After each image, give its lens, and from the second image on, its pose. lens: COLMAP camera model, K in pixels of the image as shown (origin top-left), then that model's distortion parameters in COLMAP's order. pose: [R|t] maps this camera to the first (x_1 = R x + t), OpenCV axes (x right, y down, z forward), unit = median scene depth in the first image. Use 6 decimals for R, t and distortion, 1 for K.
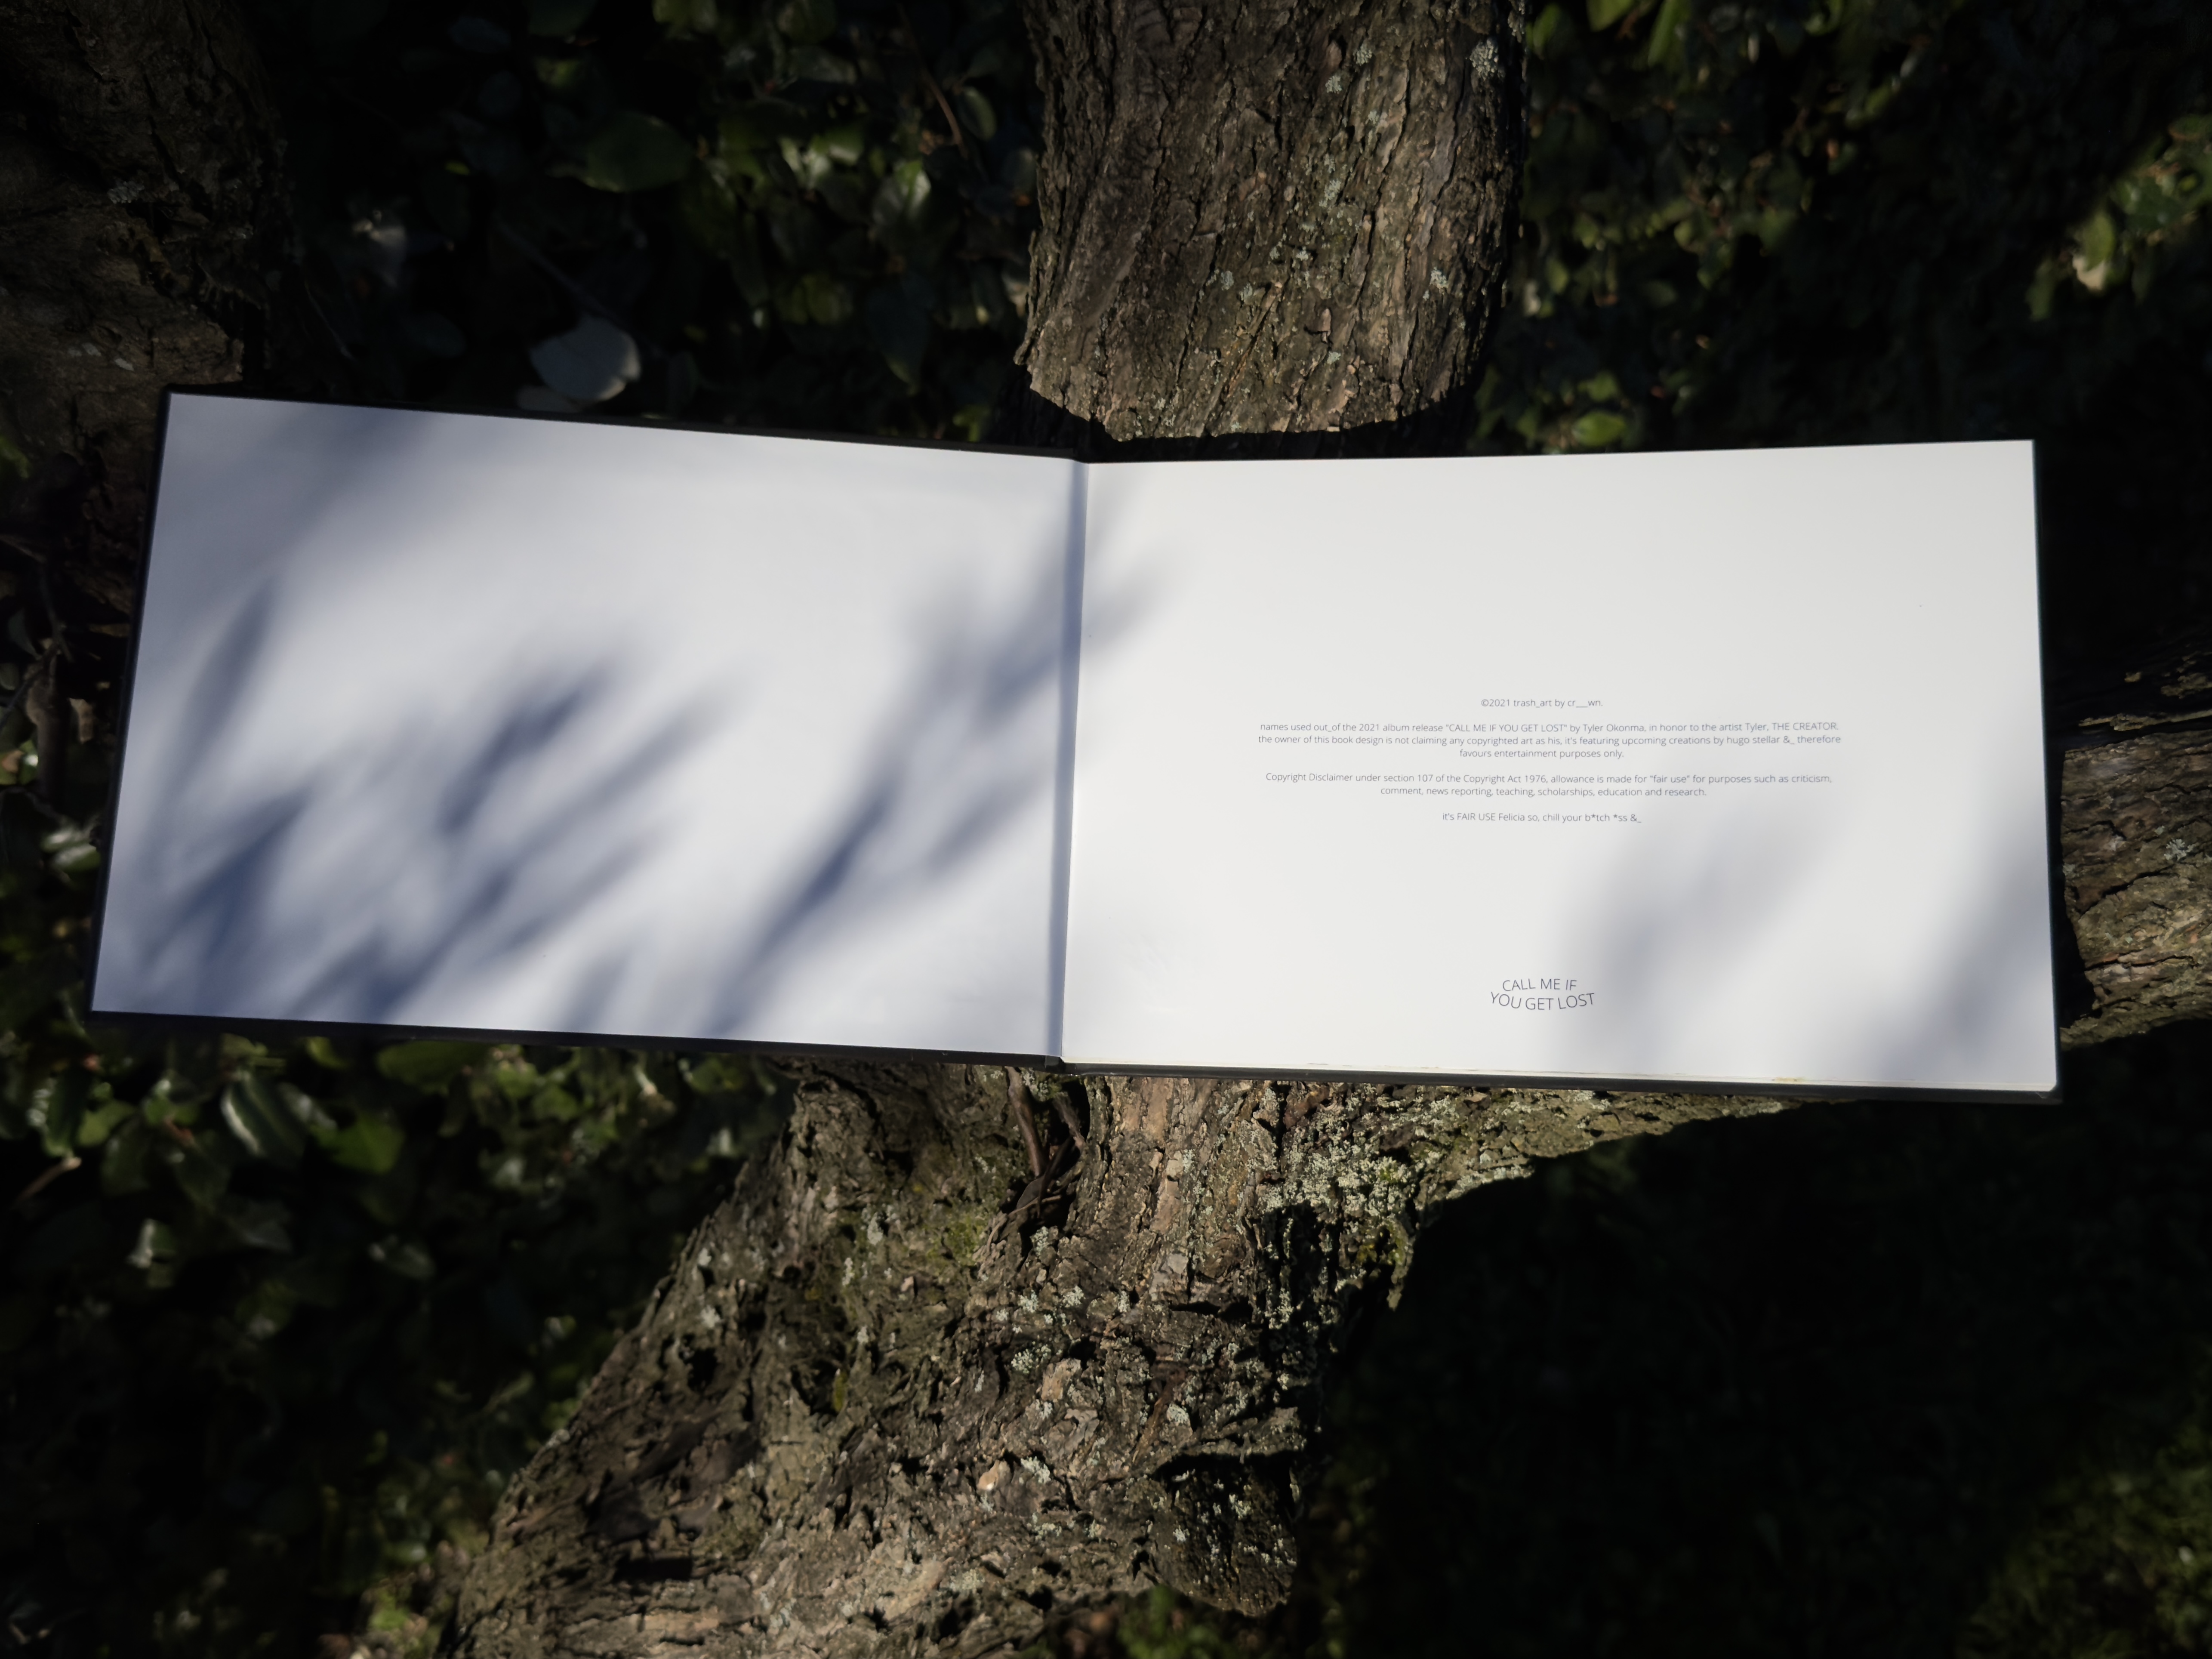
lens RADIAL K [[2510.2, 0, 1106.5], [0, 2510.2, 838.0], [0, 0, 1]] dist [0.231734, -0.591802]
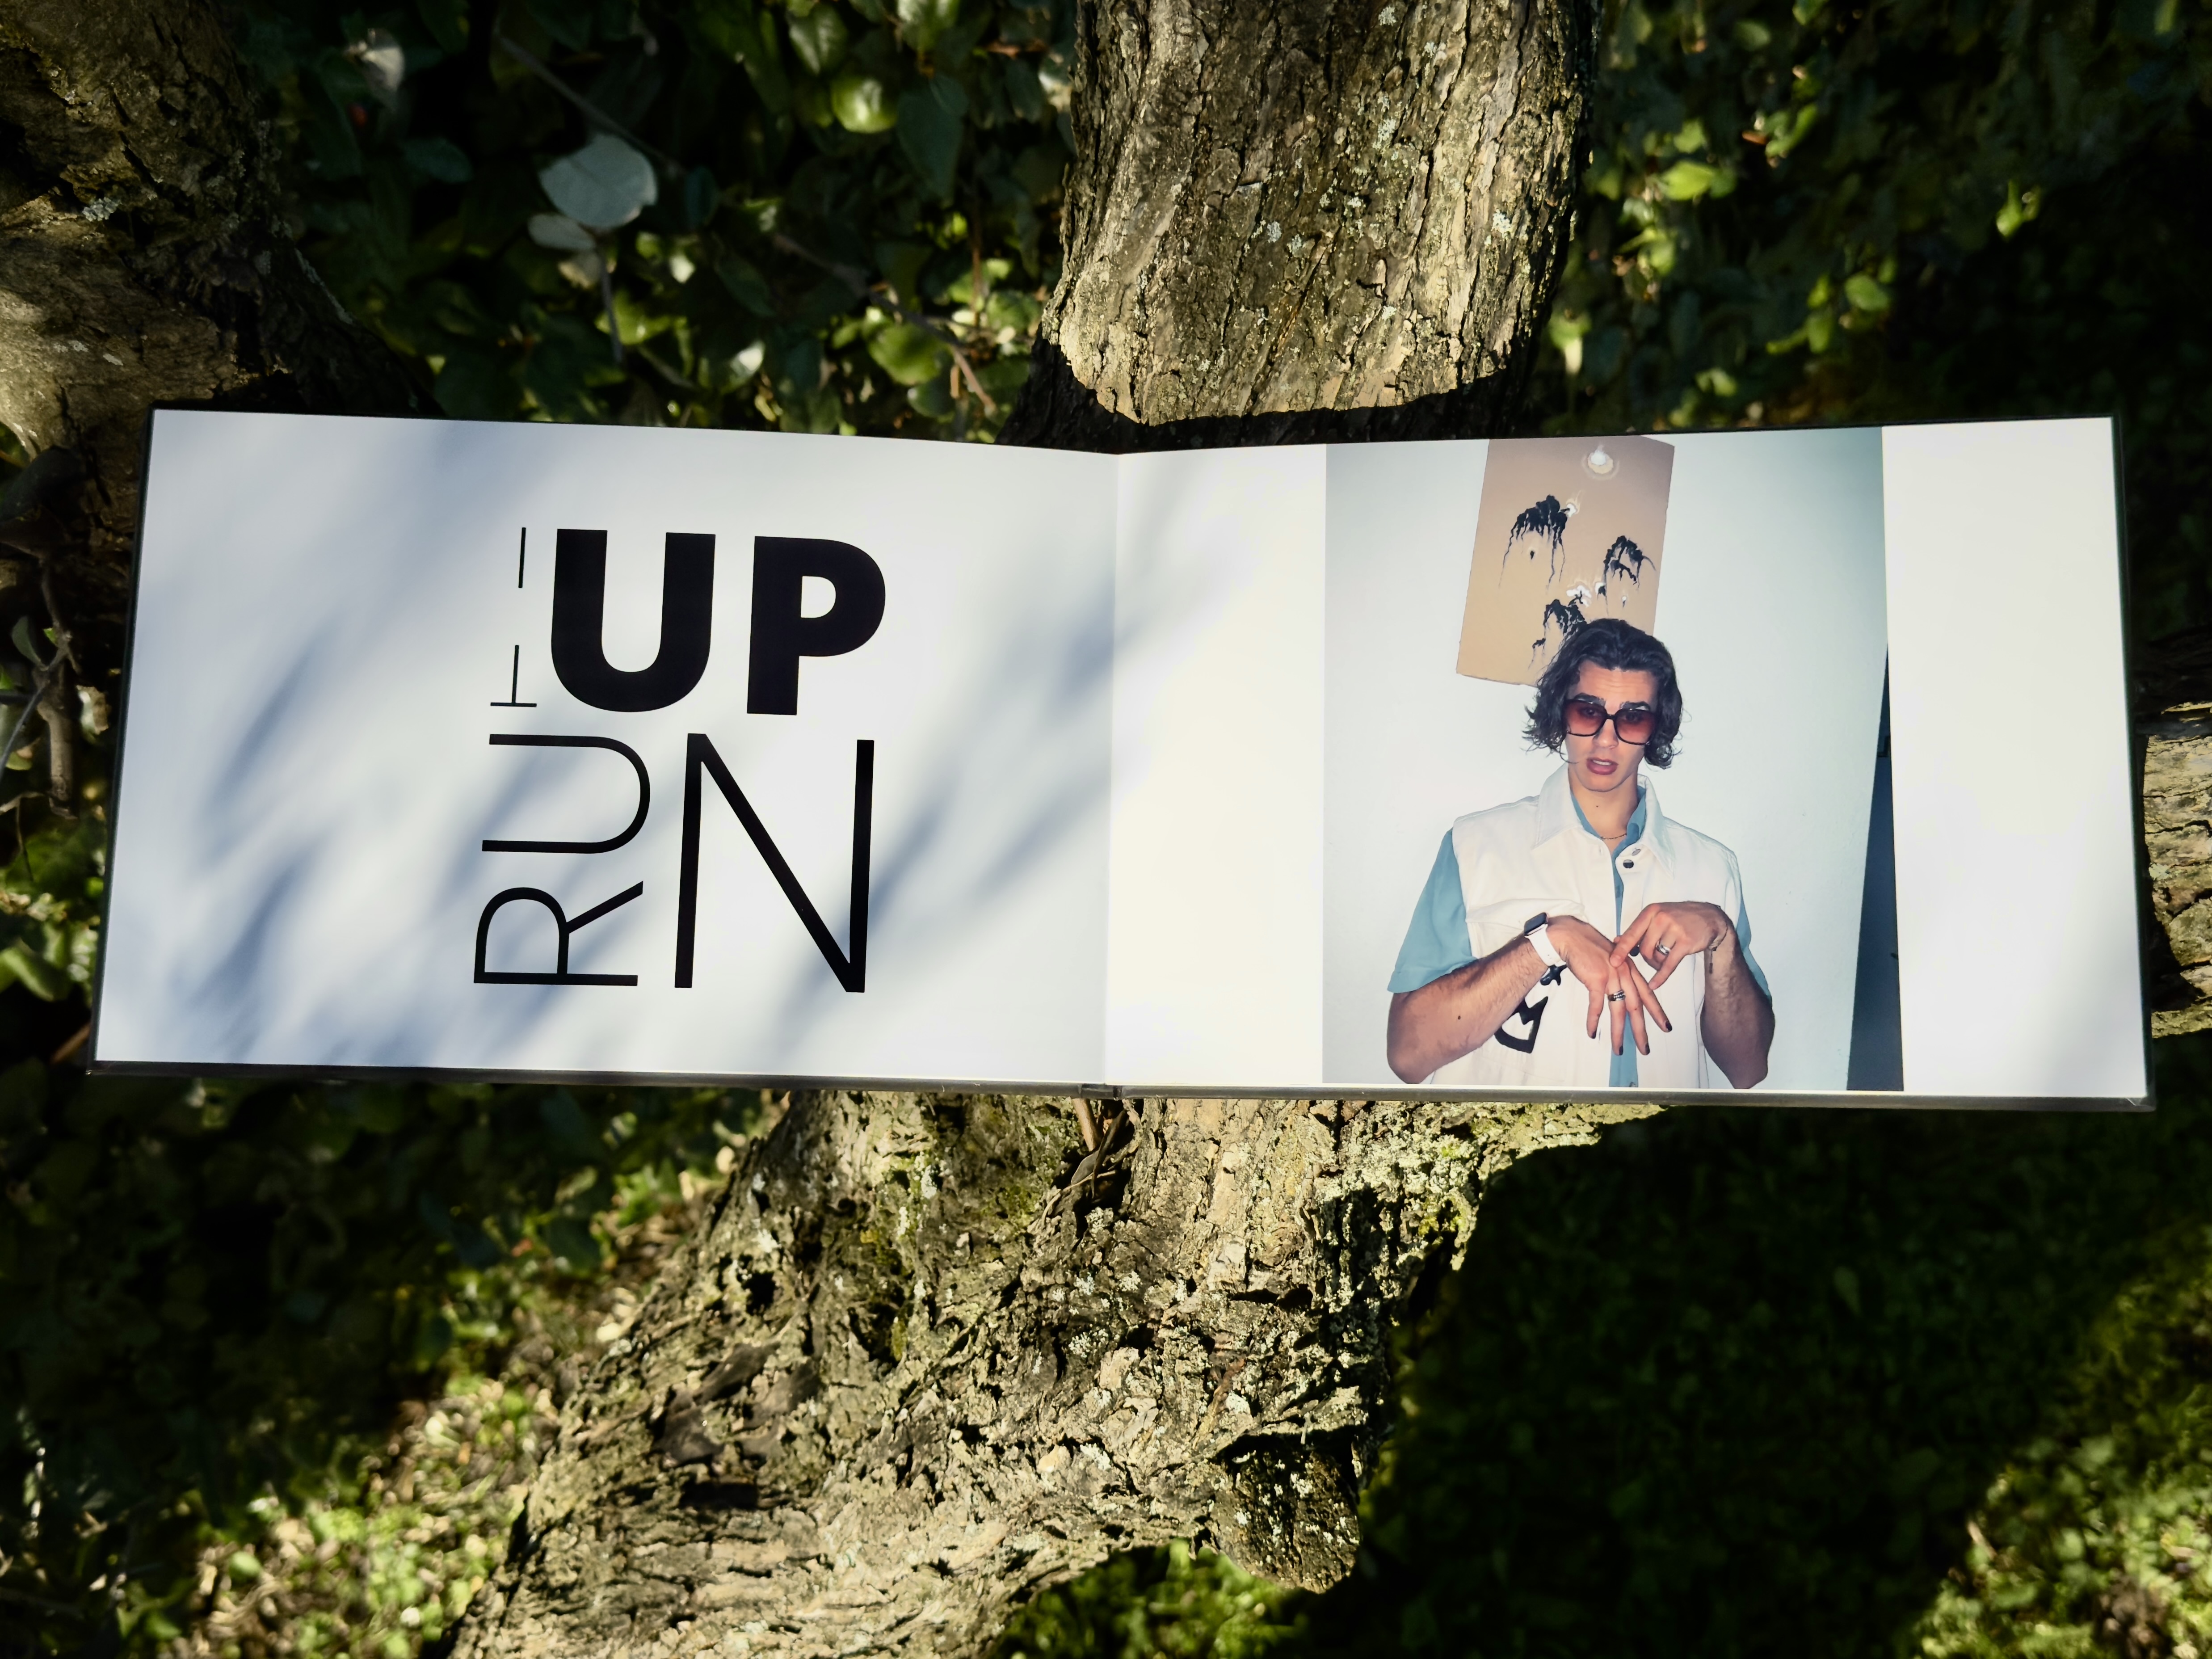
lens RADIAL K [[2604.2, 0, 1112.5], [0, 2604.2, 848.4], [0, 0, 1]] dist [0.230603, -0.569151]
pose [[0.999597, -0.016706, -0.022953, 0.006331], [0.019401, 0.992257, 0.122674, -0.111591], [0.020726, -0.123069, 0.992182, 0.006467]]
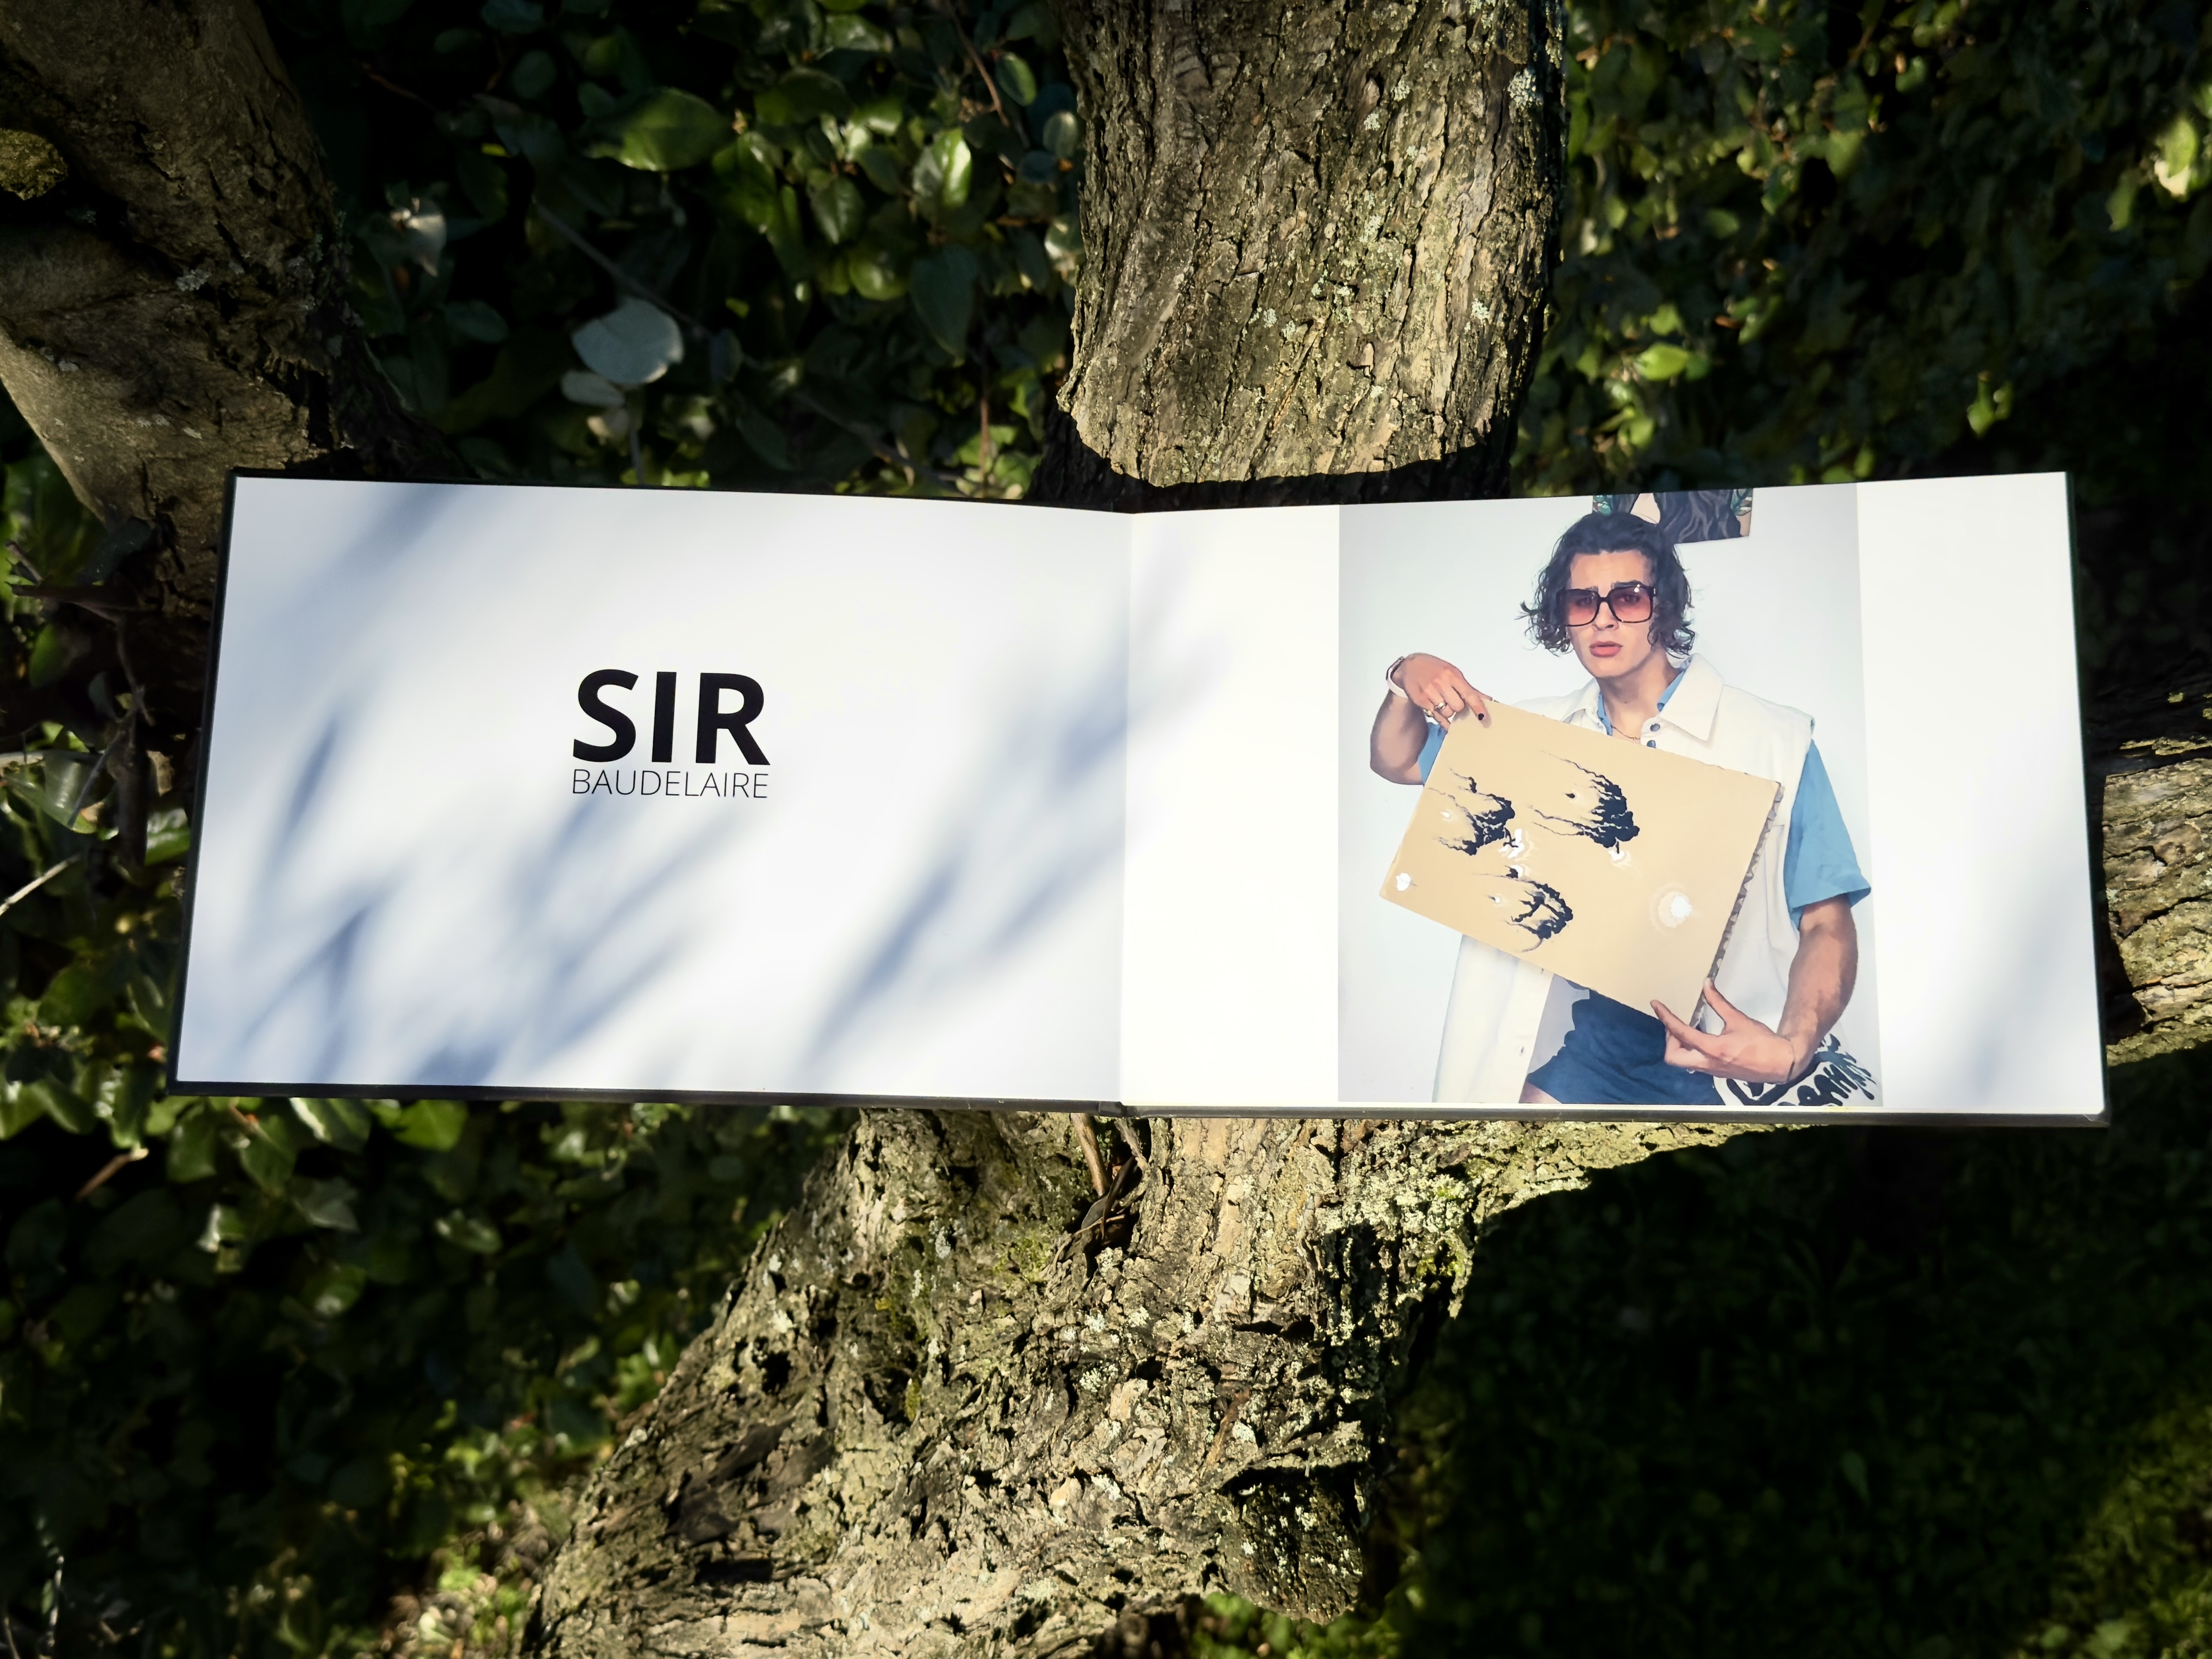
lens RADIAL K [[2605.3, 0, 1108.8], [0, 2605.3, 835.7], [0, 0, 1]] dist [0.226063, -0.540896]
pose [[0.999542, -0.020753, -0.022034, 0.002177], [0.021477, 0.999220, 0.033139, -0.048466], [0.021329, -0.033597, 0.999208, -0.054115]]
